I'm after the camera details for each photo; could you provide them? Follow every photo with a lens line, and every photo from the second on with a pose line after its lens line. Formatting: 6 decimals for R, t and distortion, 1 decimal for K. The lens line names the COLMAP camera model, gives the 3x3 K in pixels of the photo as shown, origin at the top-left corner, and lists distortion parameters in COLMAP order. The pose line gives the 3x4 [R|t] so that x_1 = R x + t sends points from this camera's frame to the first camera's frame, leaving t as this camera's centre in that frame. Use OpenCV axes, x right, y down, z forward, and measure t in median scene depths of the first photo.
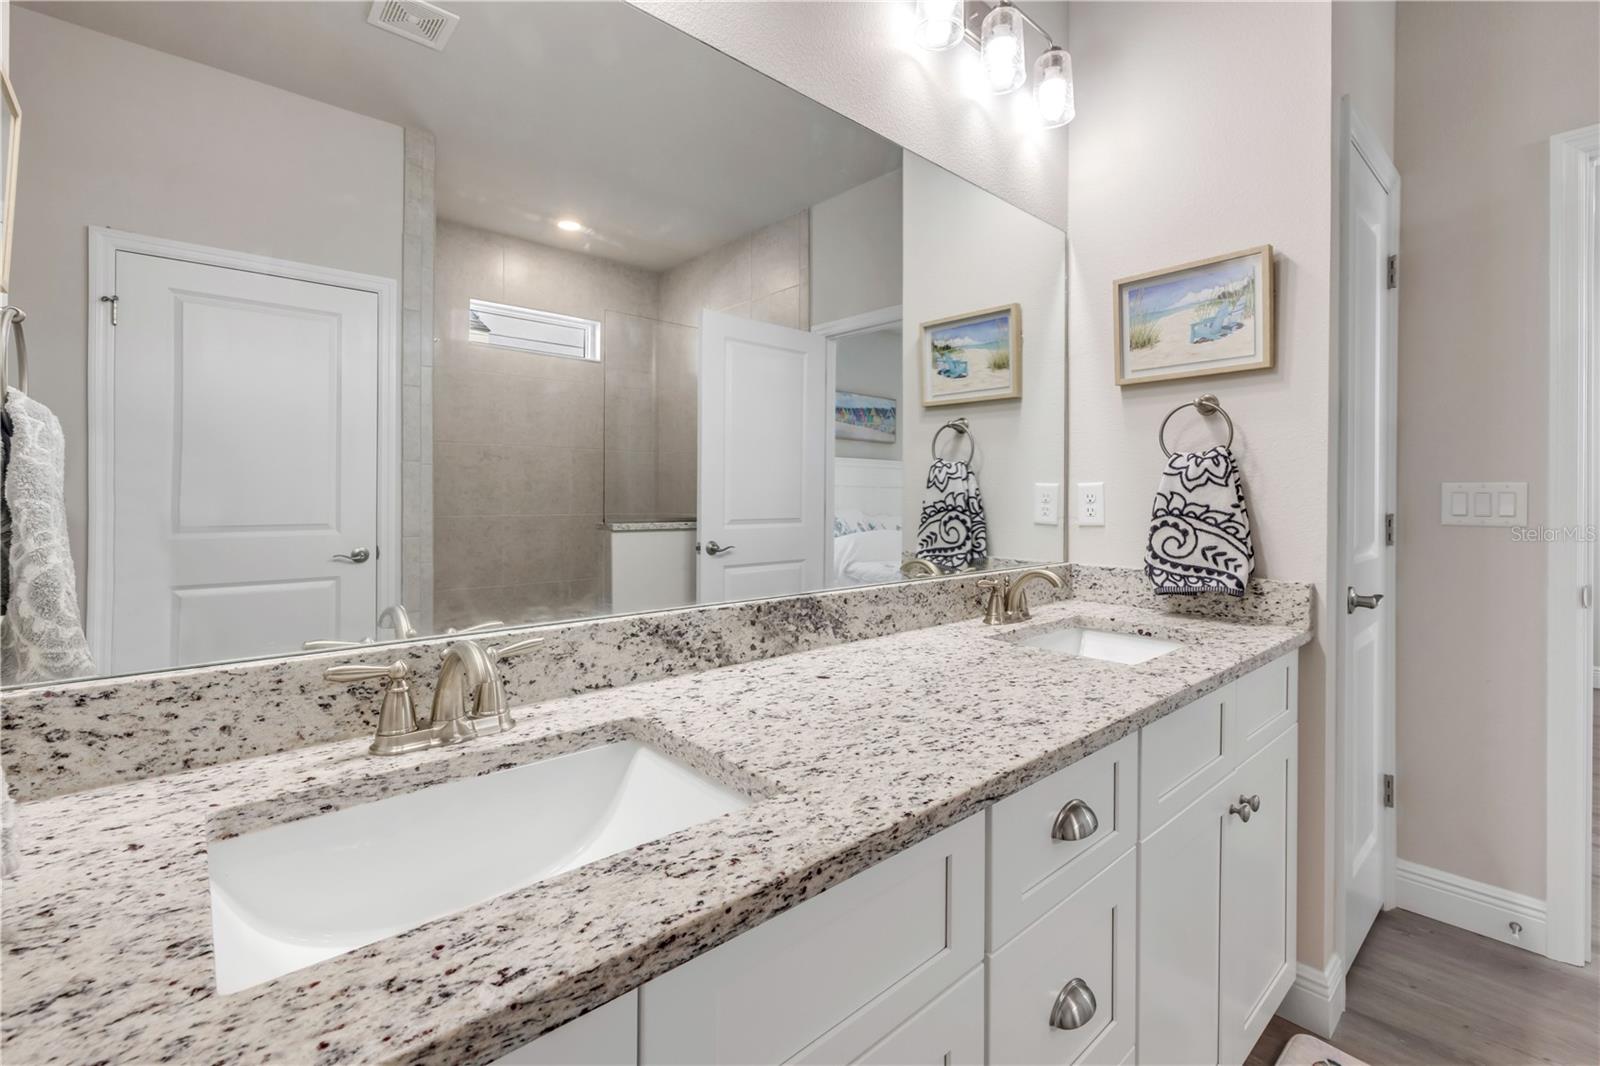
lens RADIAL K [[681.3, 0, 781.2], [0, 681.3, 502.6], [0, 0, 1]] dist [-0.002534, -0.001361]
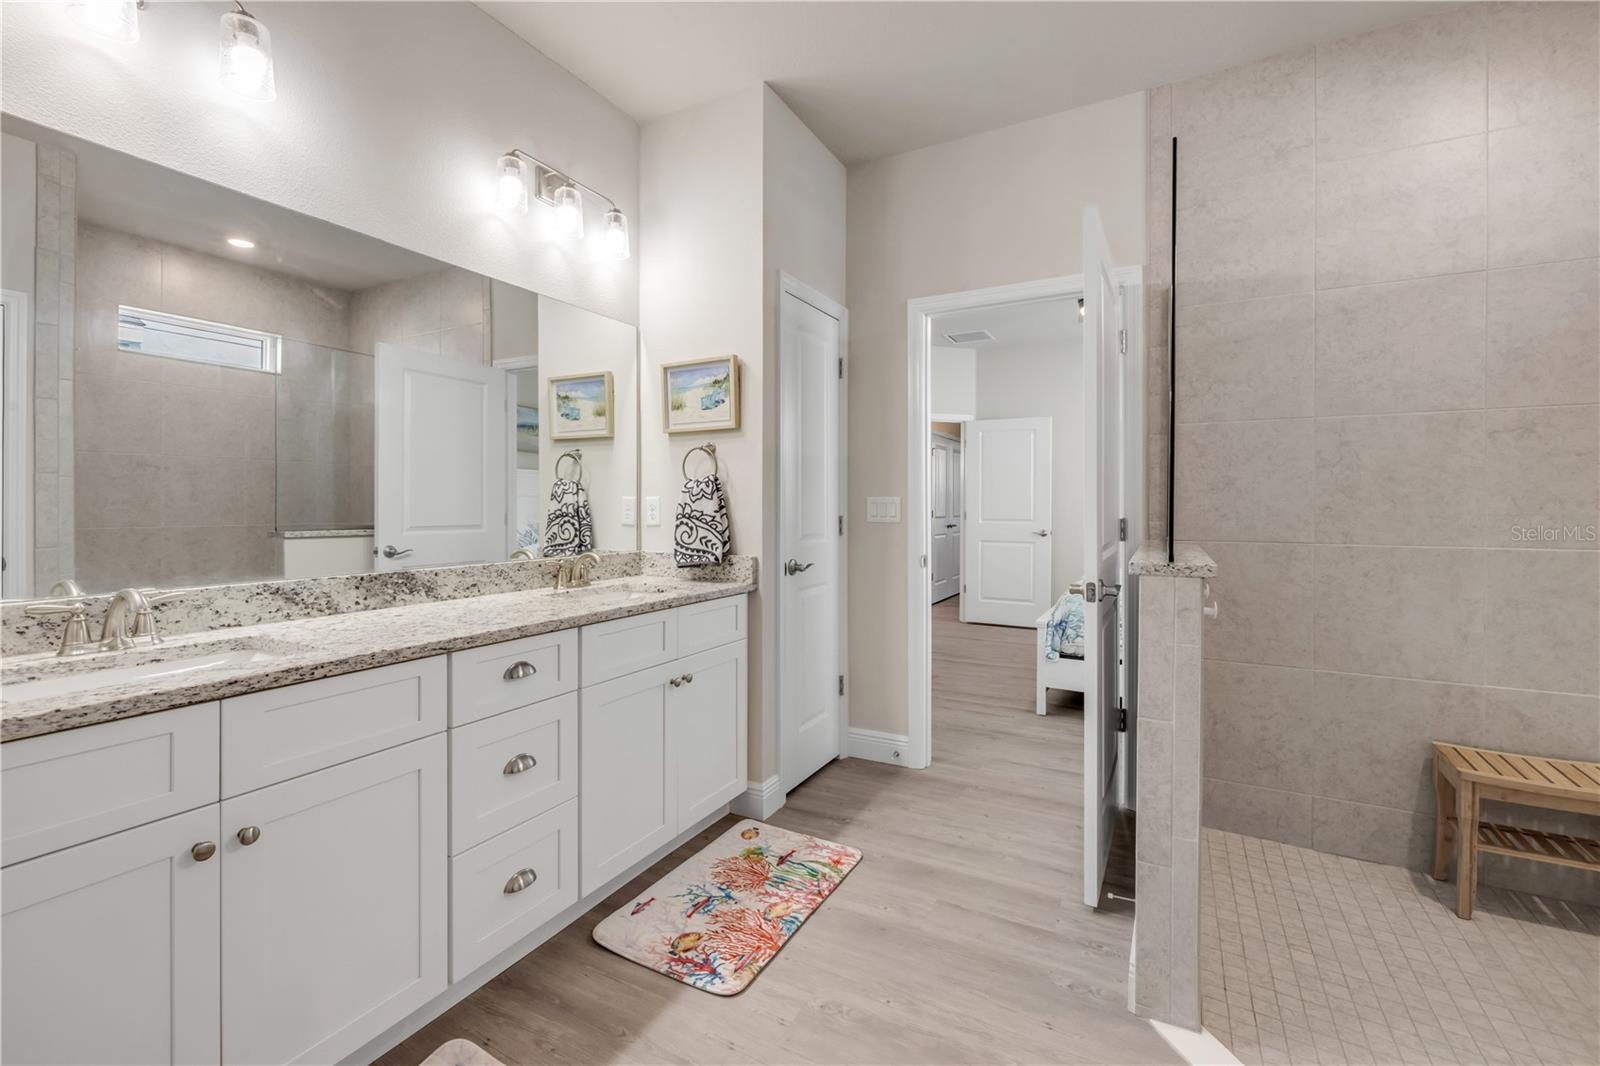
lens RADIAL K [[681.3, 0, 794.1], [0, 681.3, 510.2], [0, 0, 1]] dist [-0.002534, -0.001361]
pose [[0.936317, -0.004904, 0.351121, 0.261250], [0.005838, 0.999982, -0.001601, 0.005502], [-0.351107, 0.003549, 0.936329, -0.609026]]
